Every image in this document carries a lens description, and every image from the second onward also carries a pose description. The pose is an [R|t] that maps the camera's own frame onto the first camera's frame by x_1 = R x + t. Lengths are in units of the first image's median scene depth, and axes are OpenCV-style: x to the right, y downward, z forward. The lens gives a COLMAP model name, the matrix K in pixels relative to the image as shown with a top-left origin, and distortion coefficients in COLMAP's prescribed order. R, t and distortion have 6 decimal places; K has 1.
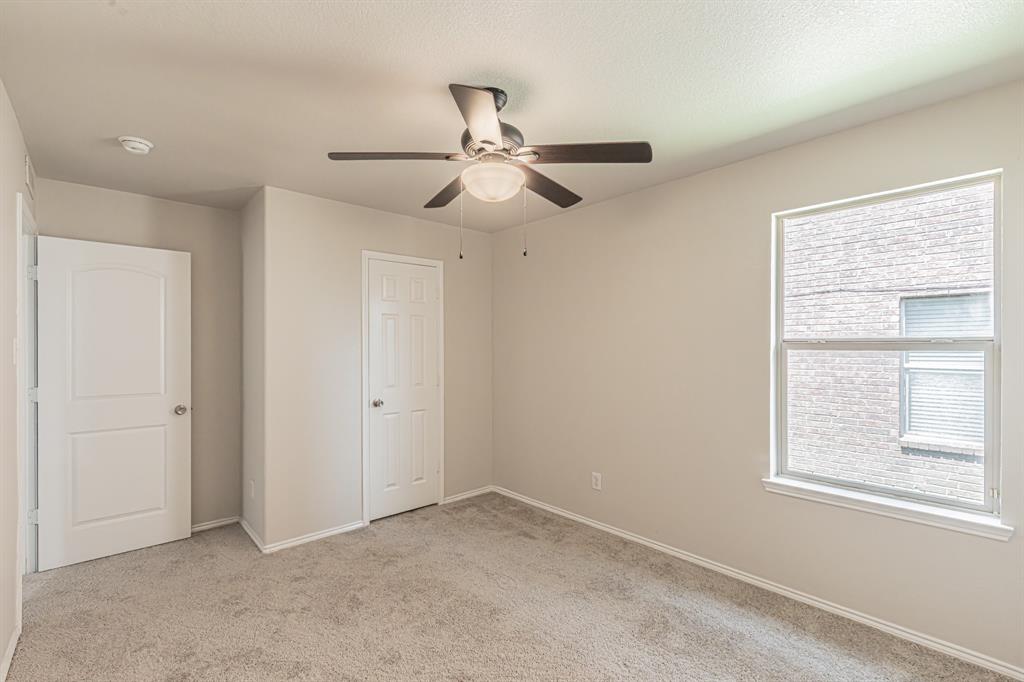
lens RADIAL K [[461.9, 0, 514.3], [0, 461.9, 345.6], [0, 0, 1]] dist [-0.001330, -0.000539]
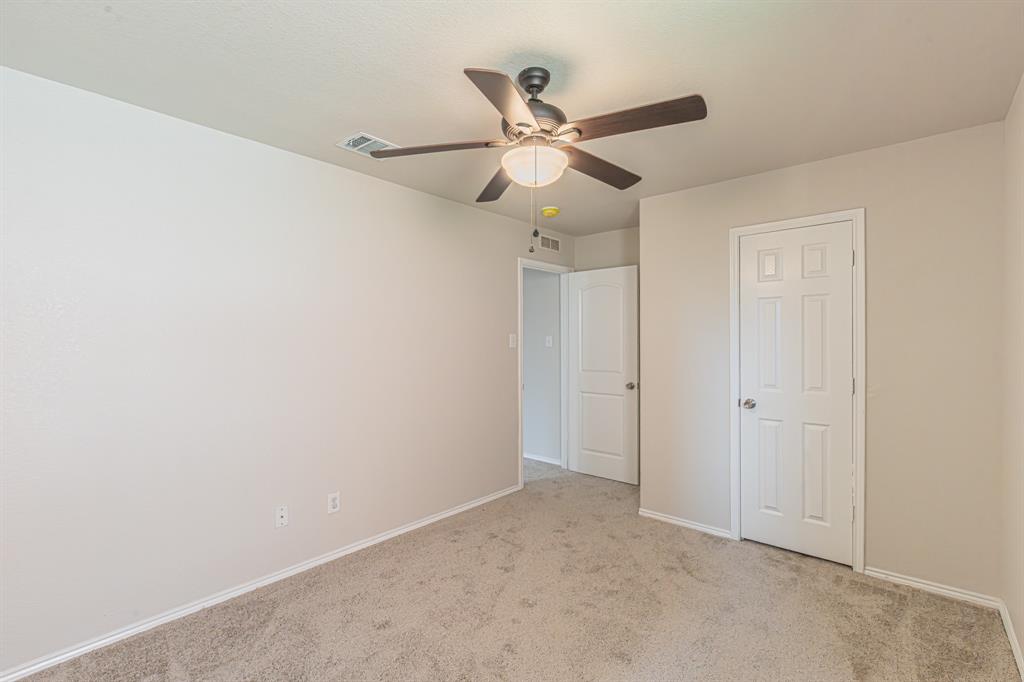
lens RADIAL K [[461.9, 0, 514.3], [0, 461.9, 345.6], [0, 0, 1]] dist [-0.001330, -0.000539]
pose [[0.099816, 0.012303, -0.994930, 0.563970], [0.006473, 0.999894, 0.013014, 0.003236], [0.994985, -0.007740, 0.099726, 0.541116]]
